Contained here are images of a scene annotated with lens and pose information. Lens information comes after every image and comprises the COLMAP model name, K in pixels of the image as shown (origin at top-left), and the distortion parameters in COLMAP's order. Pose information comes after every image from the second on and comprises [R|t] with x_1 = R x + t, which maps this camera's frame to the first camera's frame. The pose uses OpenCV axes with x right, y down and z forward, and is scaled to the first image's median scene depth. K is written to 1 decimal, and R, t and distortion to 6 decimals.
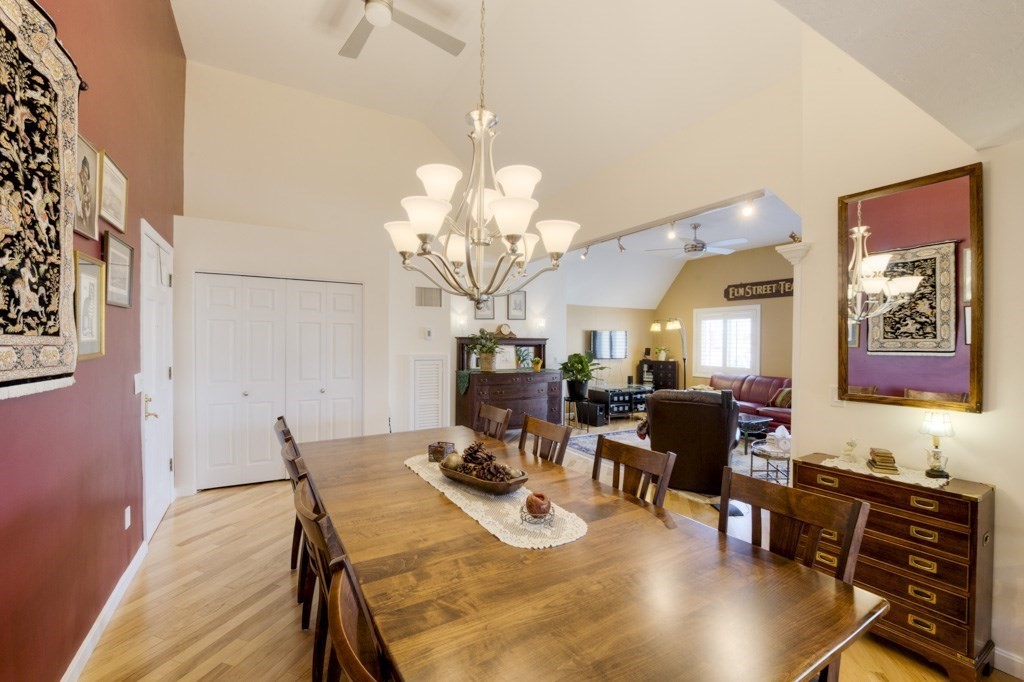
lens RADIAL K [[419.2, 0, 512.4], [0, 419.2, 345.4], [0, 0, 1]] dist [-0.014993, -0.002218]
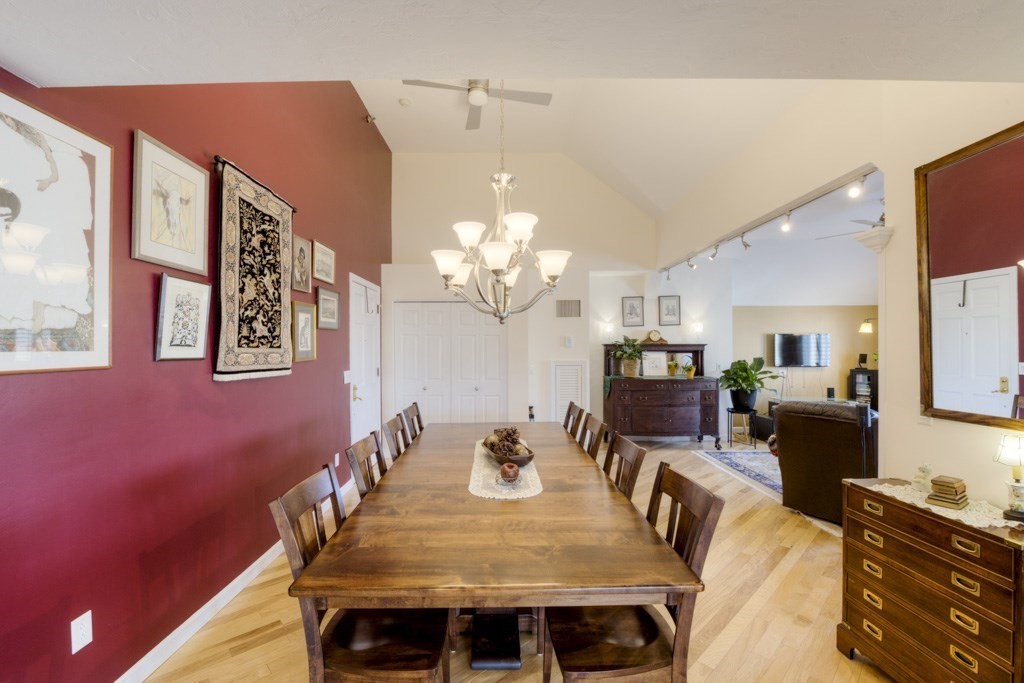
lens RADIAL K [[419.2, 0, 509.1], [0, 419.2, 347.0], [0, 0, 1]] dist [-0.014993, -0.002218]
pose [[0.871592, -0.011720, -0.490093, 0.185724], [0.005236, 0.999880, -0.014599, 0.001477], [0.490205, 0.010158, 0.871548, -0.039954]]
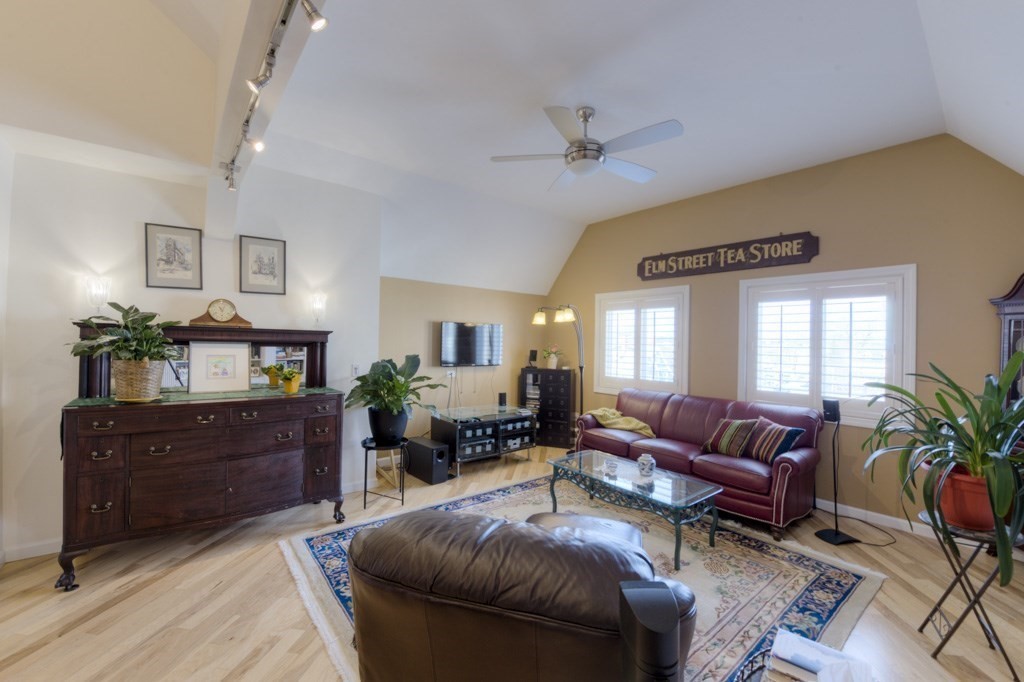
lens RADIAL K [[419.8, 0, 515.8], [0, 419.8, 340.4], [0, 0, 1]] dist [-0.008679, -0.003238]
pose [[0.982745, 0.012142, 0.184567, 0.256419], [-0.009660, 0.999850, -0.014342, 0.000535], [-0.184713, 0.012311, 0.982715, 0.500880]]
